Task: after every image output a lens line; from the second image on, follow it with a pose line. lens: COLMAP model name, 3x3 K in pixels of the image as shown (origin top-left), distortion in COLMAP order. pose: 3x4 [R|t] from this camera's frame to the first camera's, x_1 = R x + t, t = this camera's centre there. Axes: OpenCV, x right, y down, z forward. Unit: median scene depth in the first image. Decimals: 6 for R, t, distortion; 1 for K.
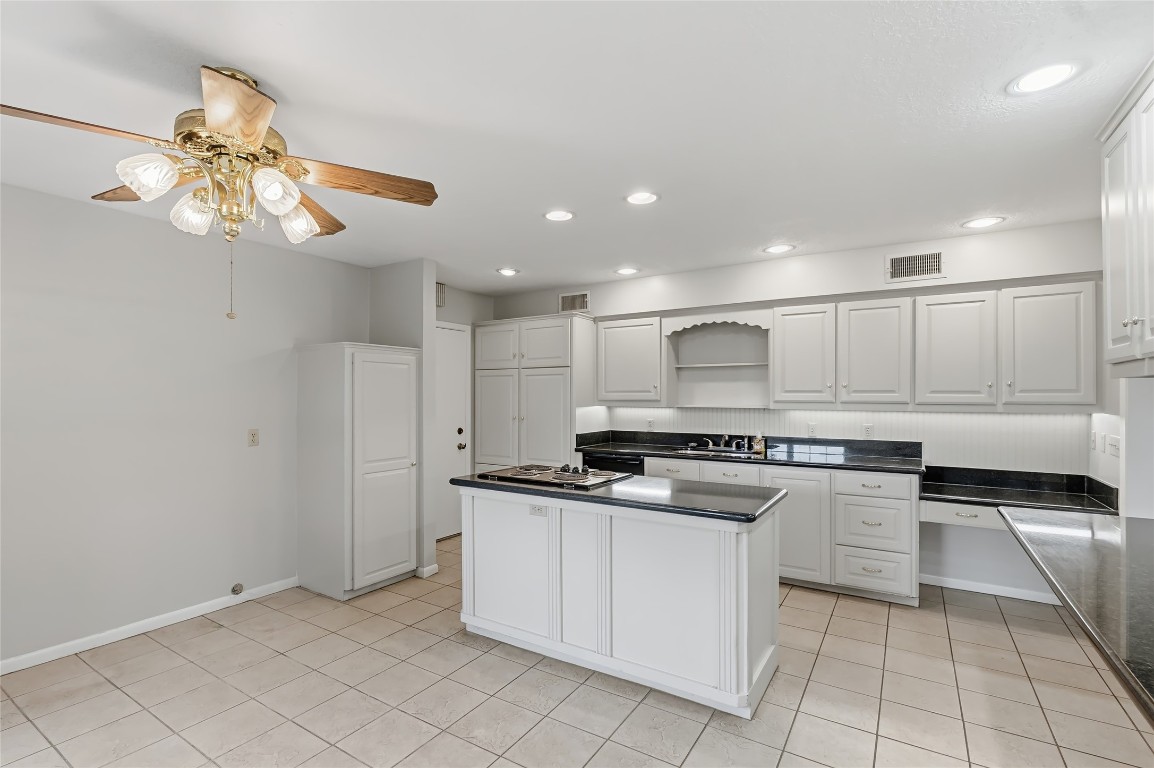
lens RADIAL K [[538.7, 0, 571.0], [0, 538.7, 391.9], [0, 0, 1]] dist [-0.004859, 0.000394]
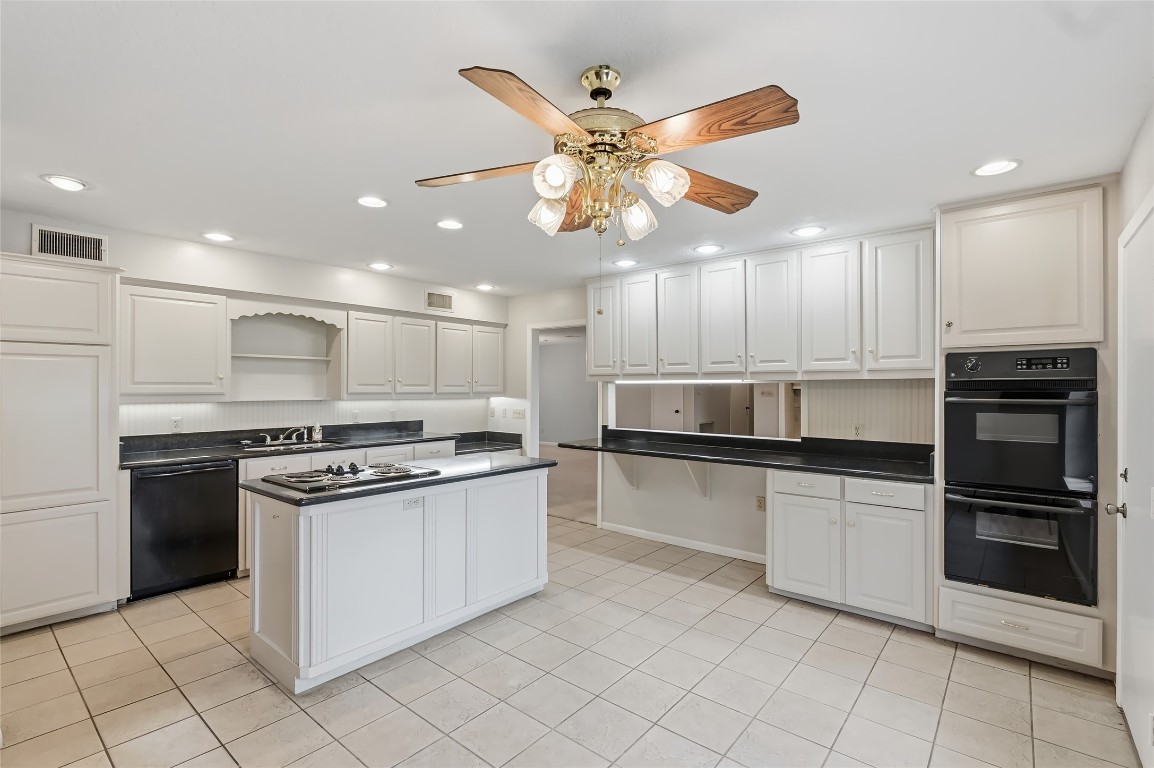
lens RADIAL K [[529.2, 0, 575.8], [0, 529.2, 387.6], [0, 0, 1]] dist [-0.002522, -0.000375]
pose [[0.128535, -0.001268, 0.991704, -0.643331], [-0.008999, 0.999957, 0.002445, -0.001449], [-0.991664, -0.009238, 0.128518, 0.366584]]
